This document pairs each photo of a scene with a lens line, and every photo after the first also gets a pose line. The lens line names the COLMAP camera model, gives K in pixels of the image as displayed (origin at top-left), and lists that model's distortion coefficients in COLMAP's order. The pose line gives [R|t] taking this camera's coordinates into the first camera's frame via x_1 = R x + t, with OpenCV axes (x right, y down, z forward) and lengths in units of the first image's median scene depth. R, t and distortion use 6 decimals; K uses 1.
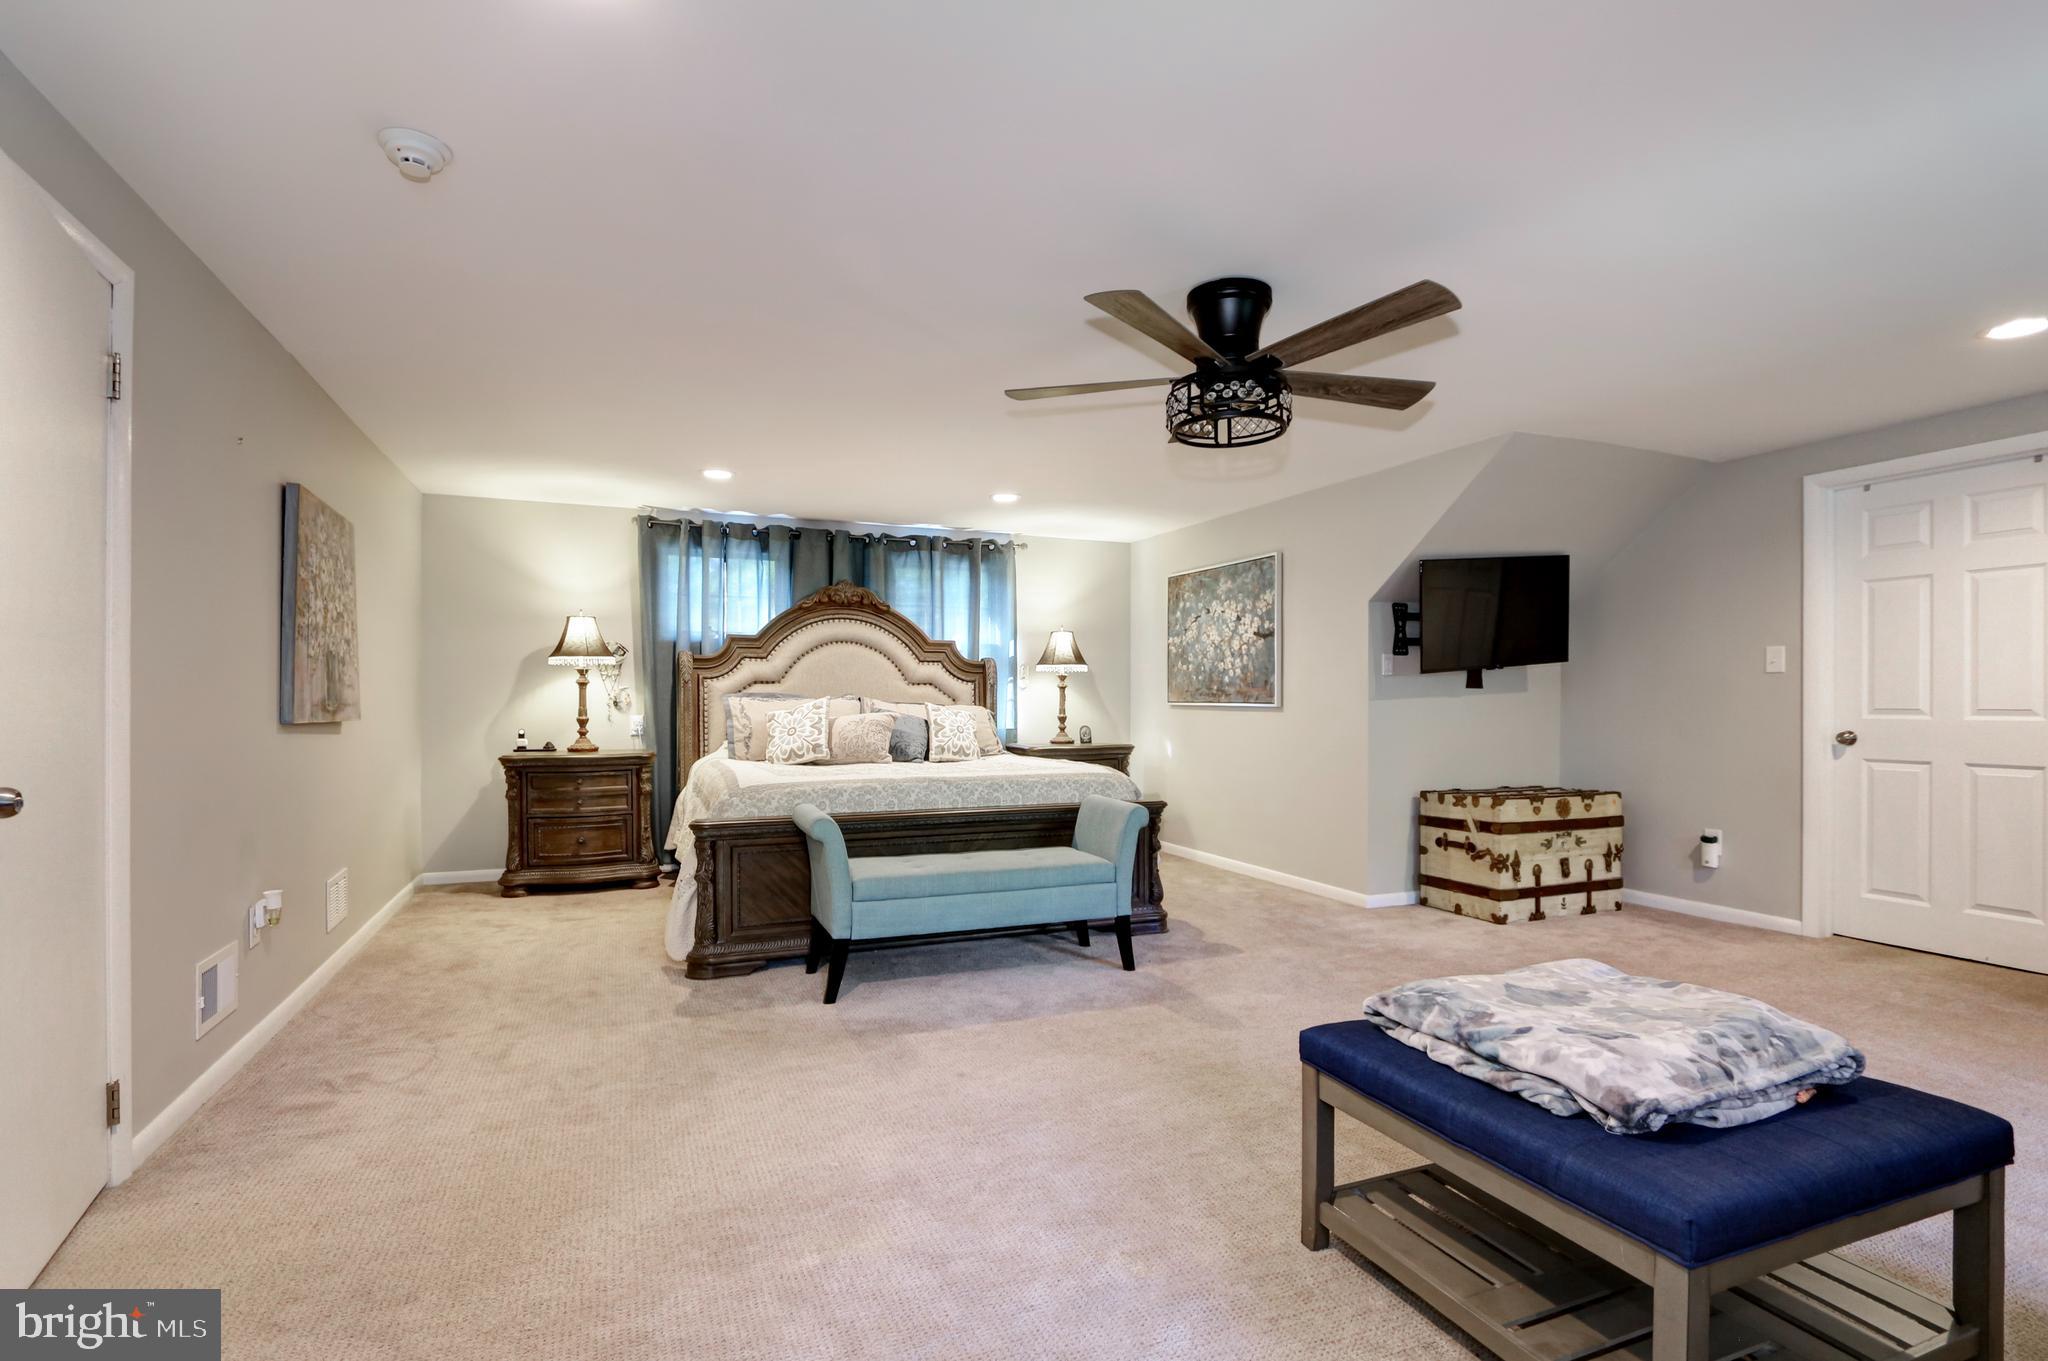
lens RADIAL K [[967.9, 0, 983.6], [0, 967.9, 705.9], [0, 0, 1]] dist [-0.000838, -0.000340]
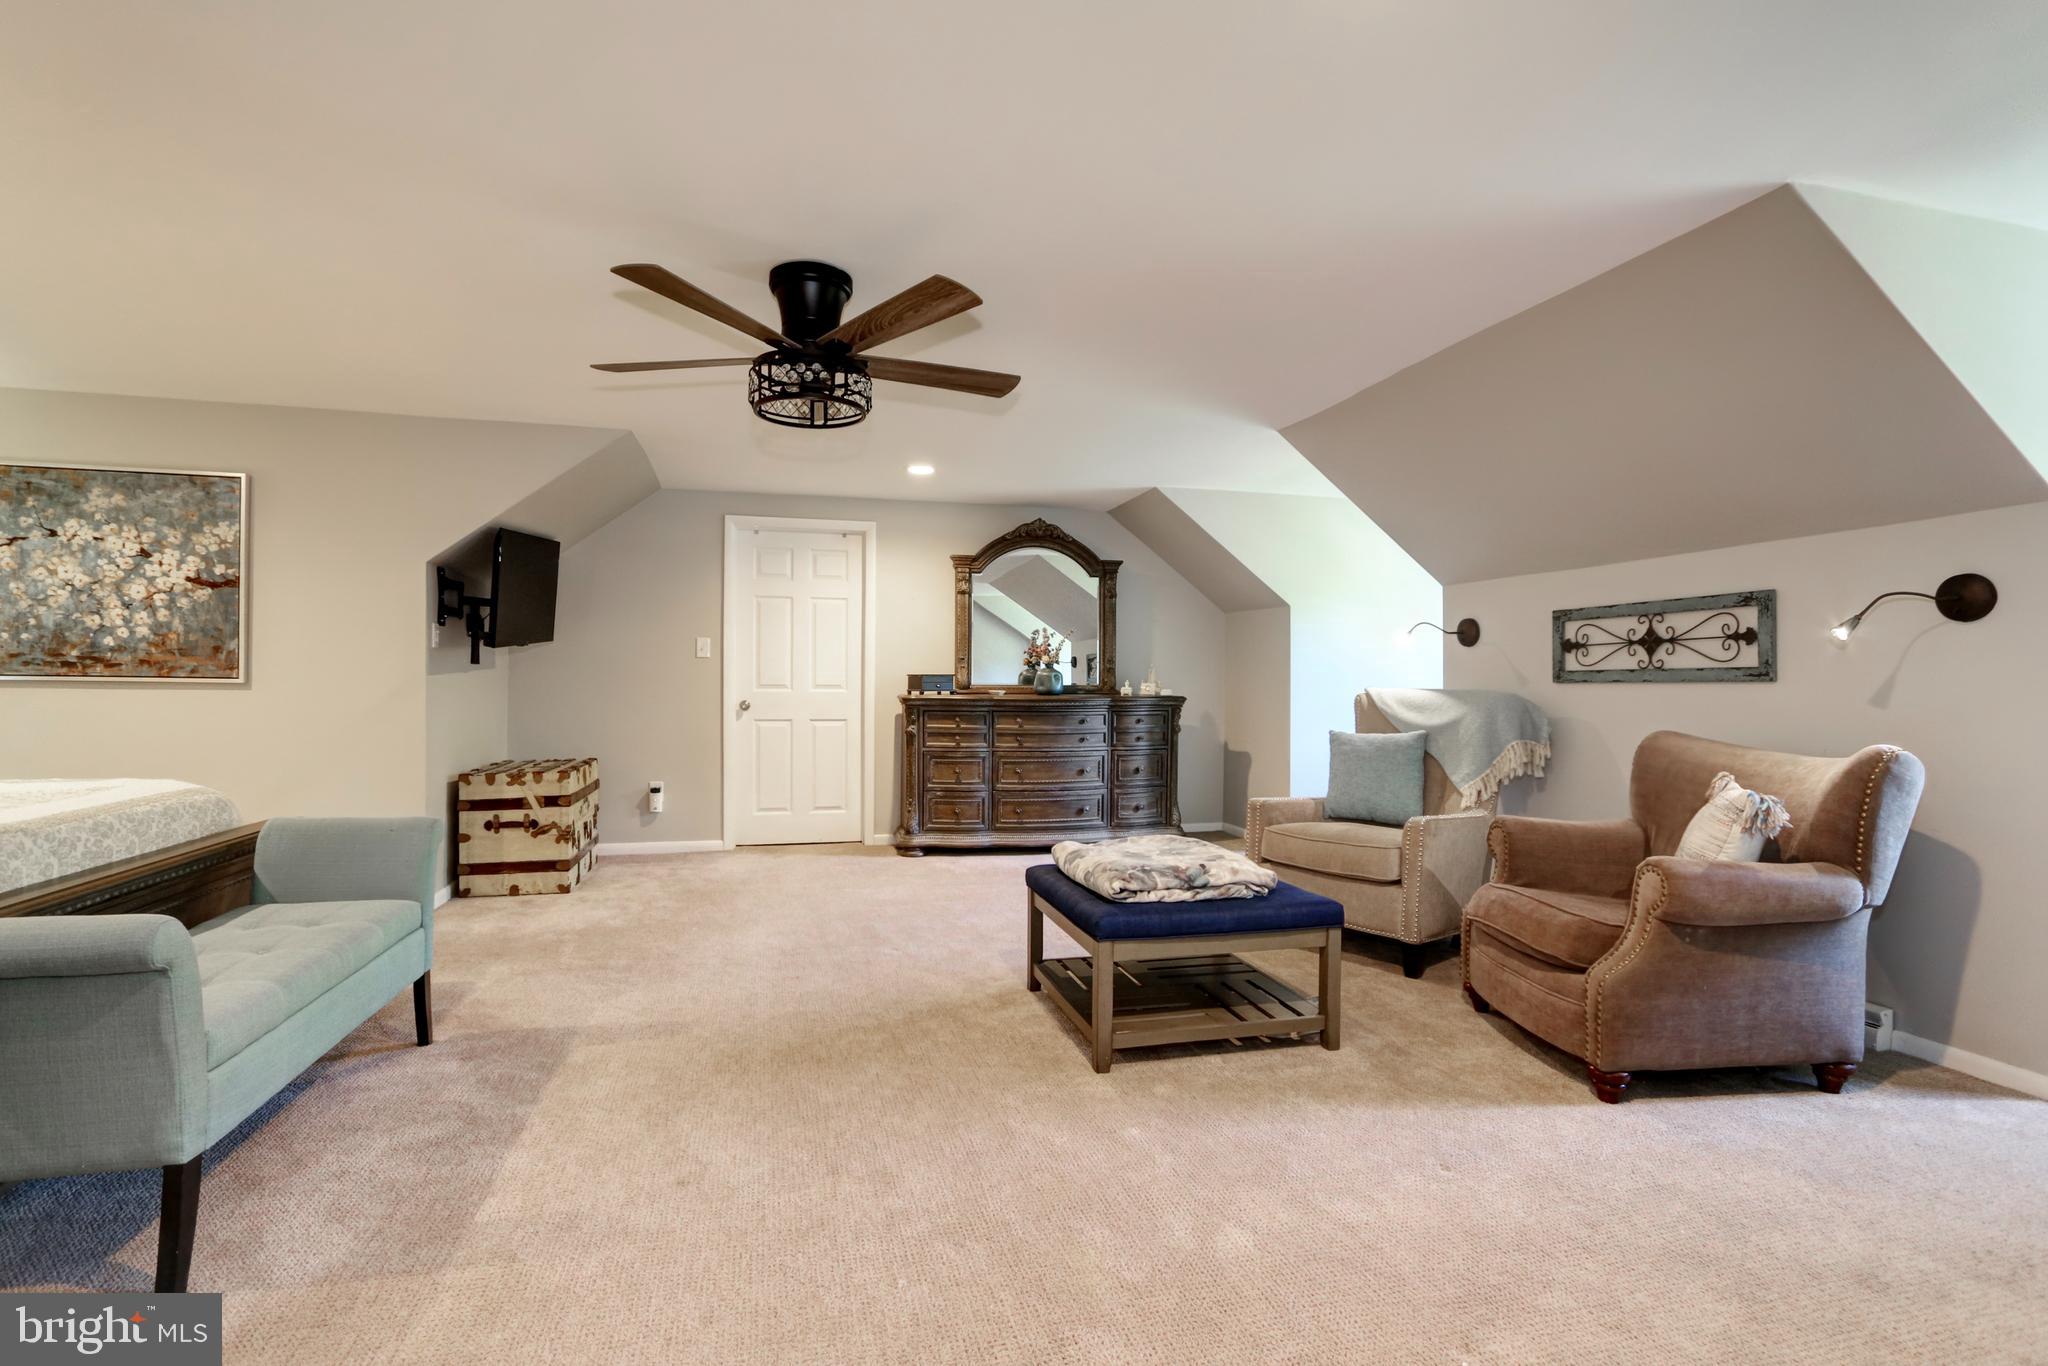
lens RADIAL K [[967.9, 0, 1019.5], [0, 967.9, 679.9], [0, 0, 1]] dist [-0.000838, -0.000340]
pose [[0.124862, 0.003593, 0.992168, -0.407830], [-0.001507, 0.999993, -0.003432, 0.000341], [-0.992173, -0.001066, 0.124866, 0.366155]]
